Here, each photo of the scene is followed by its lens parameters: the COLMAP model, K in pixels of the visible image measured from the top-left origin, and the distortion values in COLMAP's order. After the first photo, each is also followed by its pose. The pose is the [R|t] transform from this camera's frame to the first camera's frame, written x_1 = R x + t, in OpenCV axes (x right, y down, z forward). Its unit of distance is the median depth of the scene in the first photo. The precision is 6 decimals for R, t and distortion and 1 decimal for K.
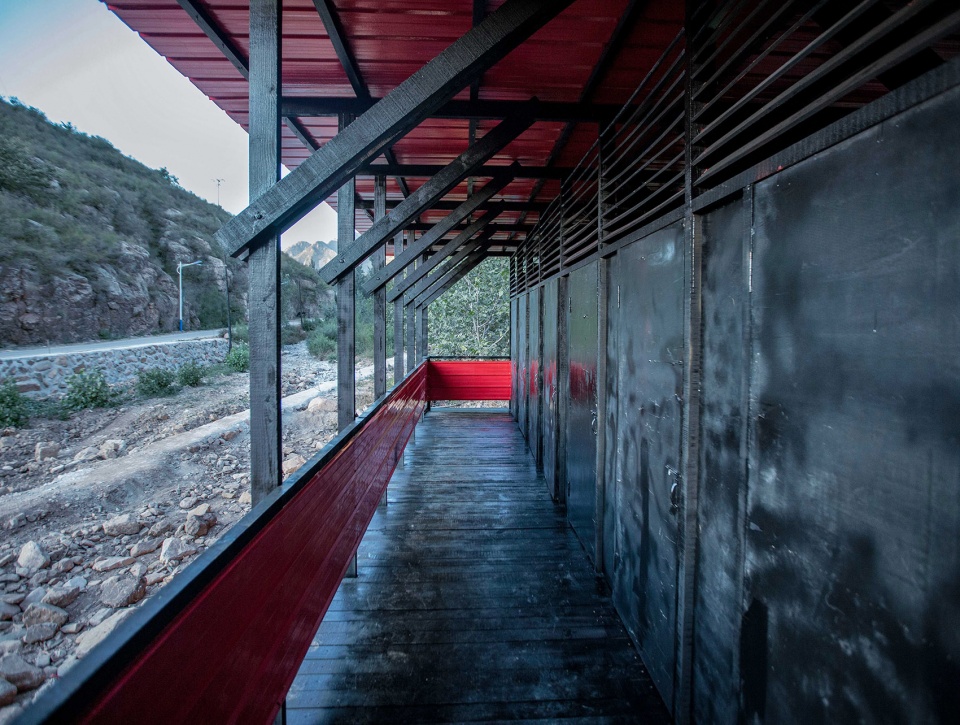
lens RADIAL K [[499.7, 0, 476.8], [0, 499.7, 350.2], [0, 0, 1]] dist [0.001775, 0.000428]
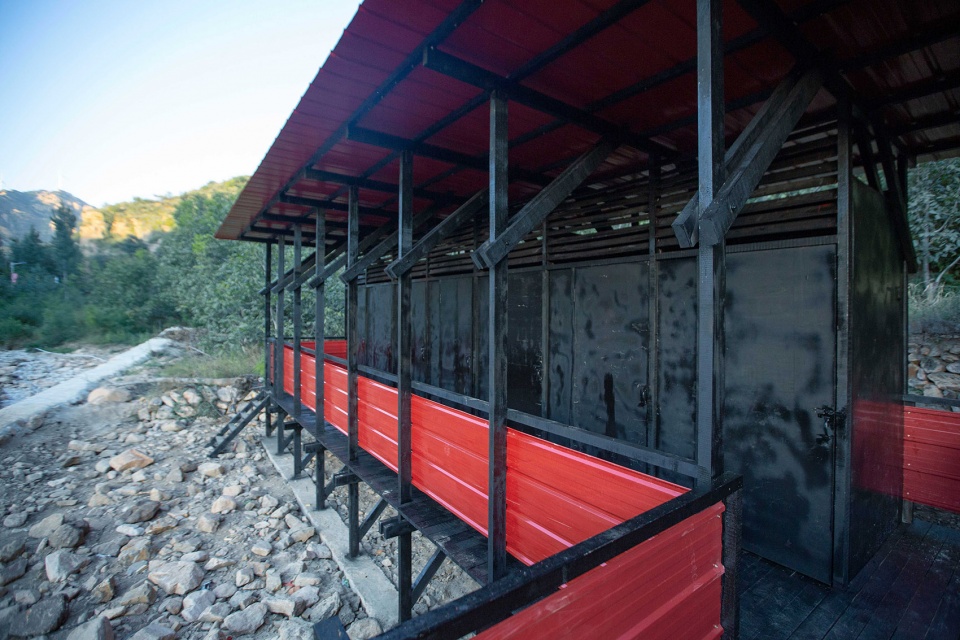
lens RADIAL K [[465.2, 0, 478.7], [0, 465.2, 303.3], [0, 0, 1]] dist [-0.013047, 0.003385]
pose [[0.832995, 0.020263, 0.552909, -1.289755], [0.013392, 0.998298, -0.056763, 0.013169], [-0.553118, 0.054688, 0.831306, -0.224215]]
